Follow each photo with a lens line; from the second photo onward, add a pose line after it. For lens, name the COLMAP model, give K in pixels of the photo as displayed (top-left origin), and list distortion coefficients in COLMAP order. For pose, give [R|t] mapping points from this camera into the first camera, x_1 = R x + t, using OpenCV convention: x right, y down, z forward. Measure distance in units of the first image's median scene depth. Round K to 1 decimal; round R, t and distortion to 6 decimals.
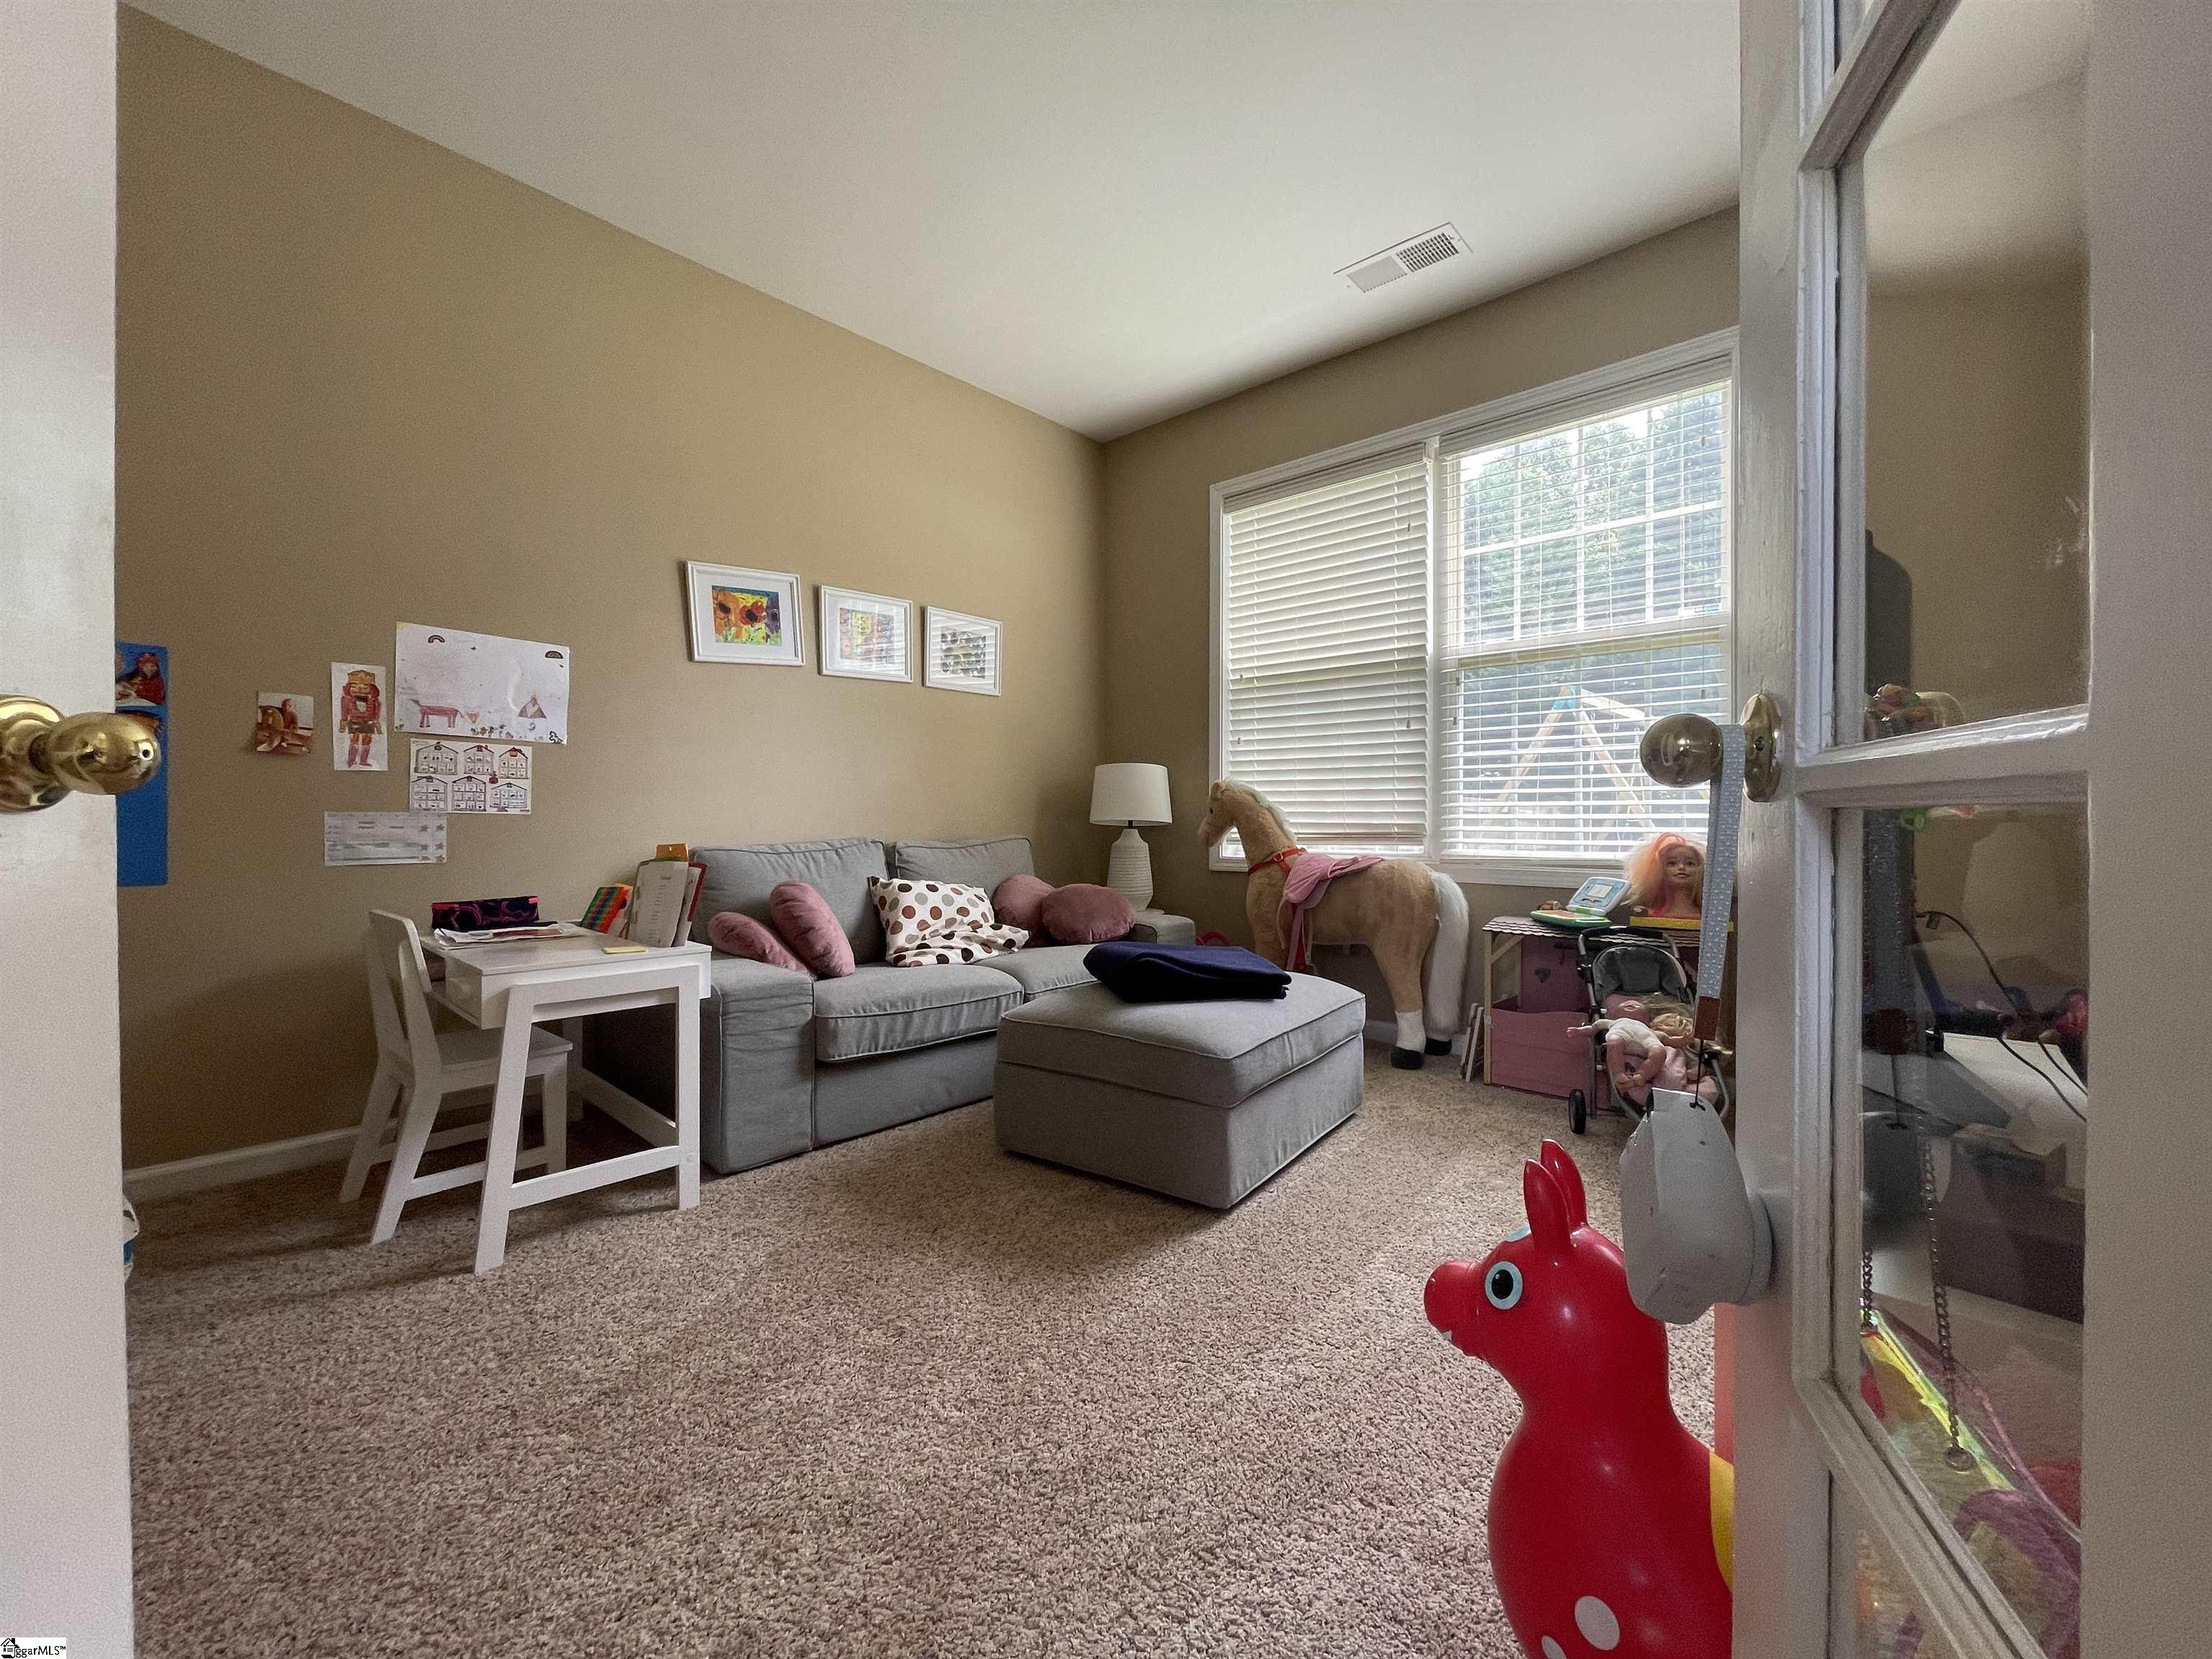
lens RADIAL K [[889.4, 0, 1109.2], [0, 889.4, 829.1], [0, 0, 1]] dist [0.001105, -0.001862]
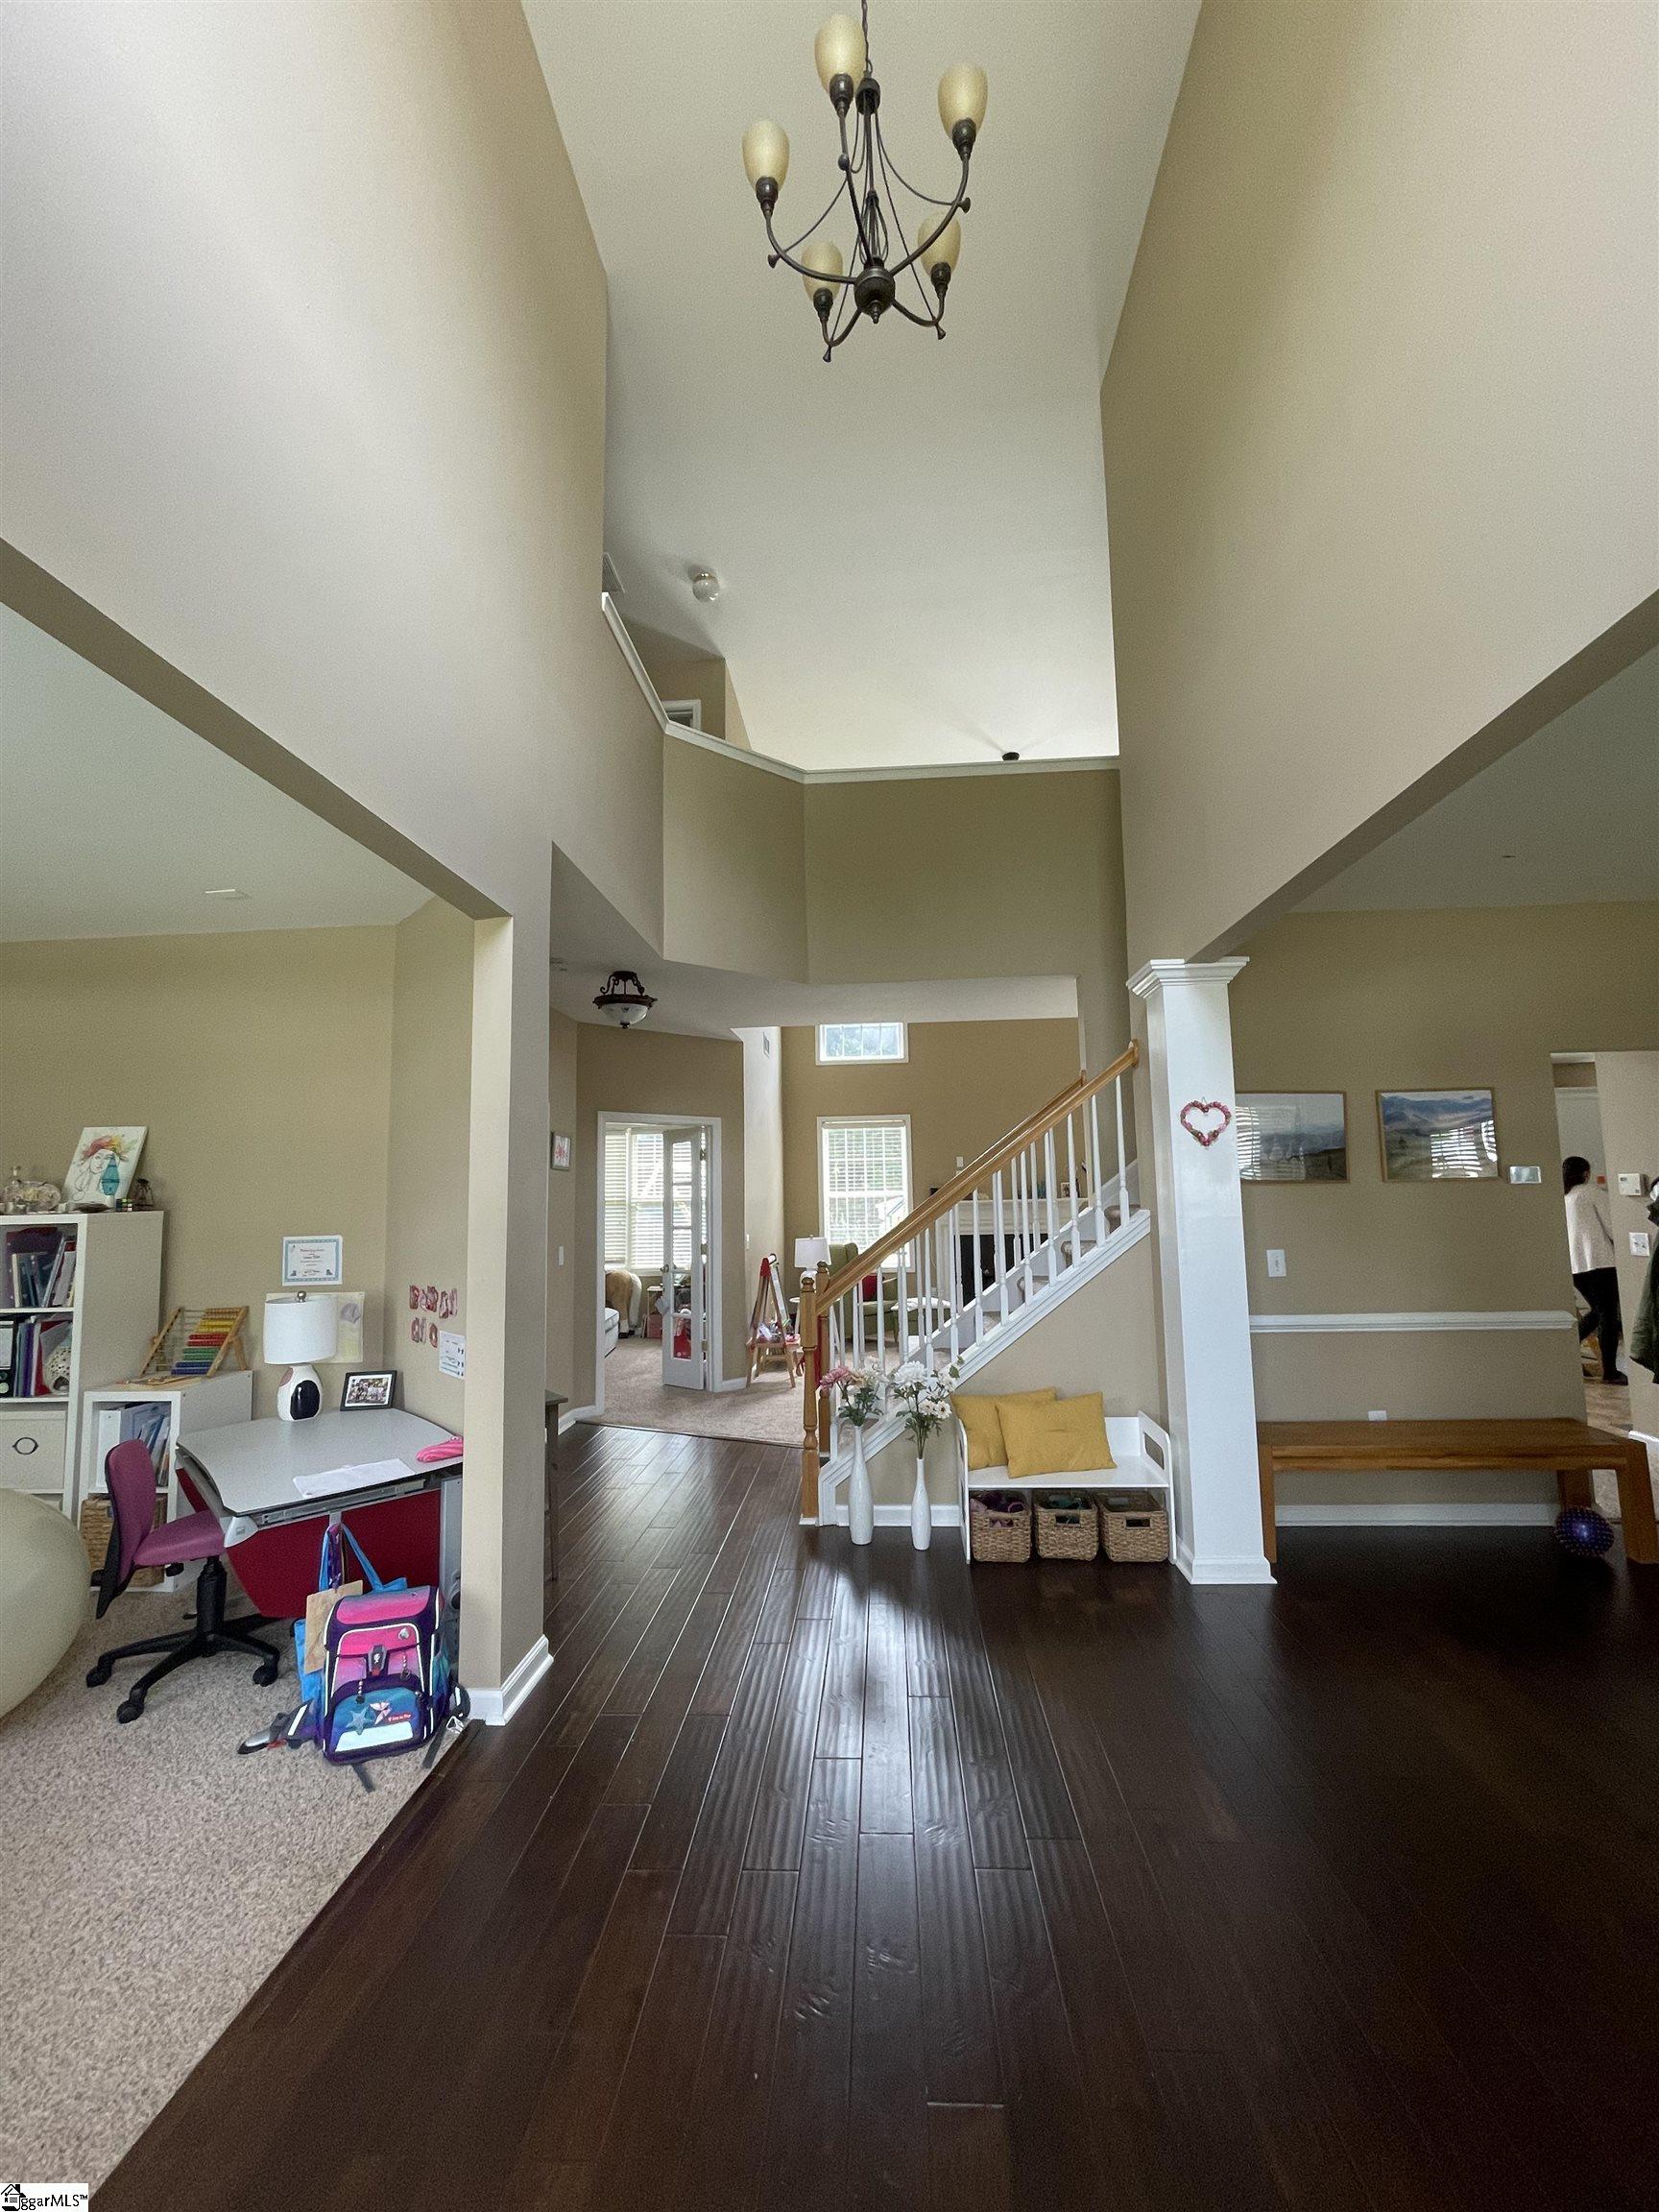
lens RADIAL K [[889.4, 0, 840.1], [0, 889.4, 1107.8], [0, 0, 1]] dist [0.001105, -0.001862]
pose [[0.770734, 0.047801, 0.635361, -1.067493], [0.024885, 0.994163, -0.104982, -0.181784], [-0.636671, 0.096725, 0.765046, -1.885610]]
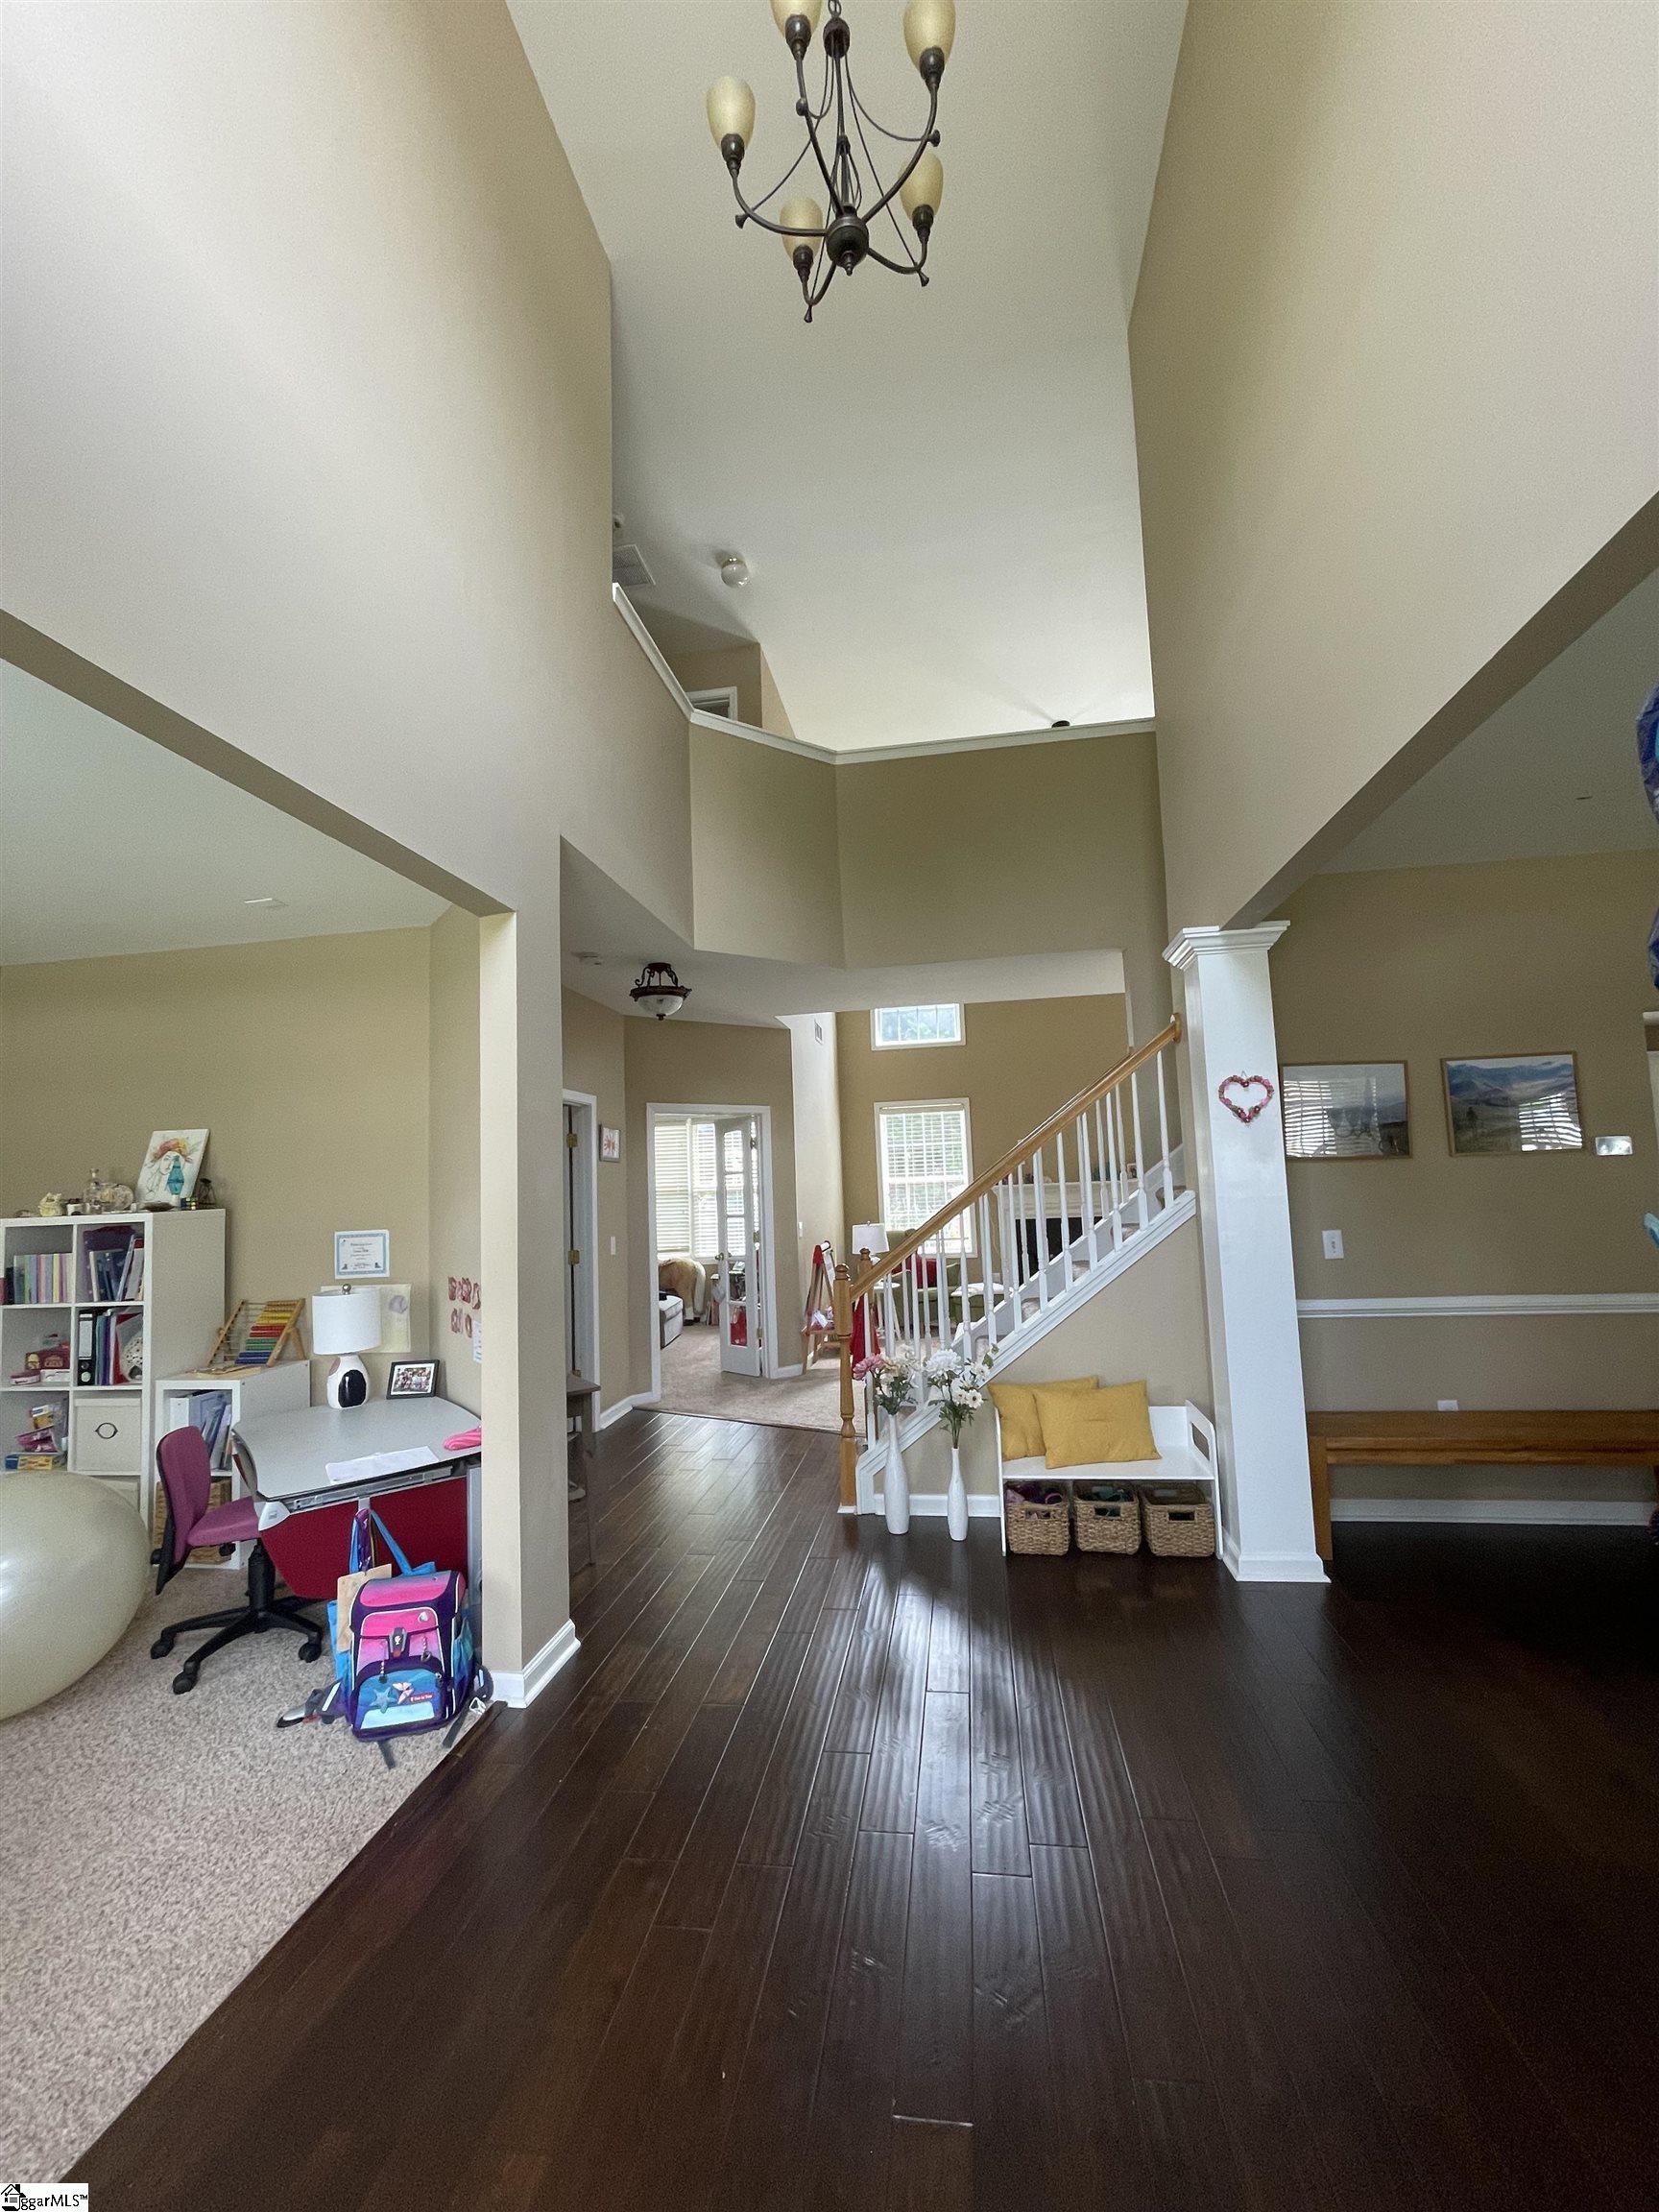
lens RADIAL K [[889.4, 0, 841.4], [0, 889.4, 1108.0], [0, 0, 1]] dist [0.001105, -0.001862]
pose [[0.822789, 0.016902, 0.568095, -1.000574], [0.042931, 0.994854, -0.091778, -0.181024], [-0.566723, 0.099903, 0.817829, -1.913513]]
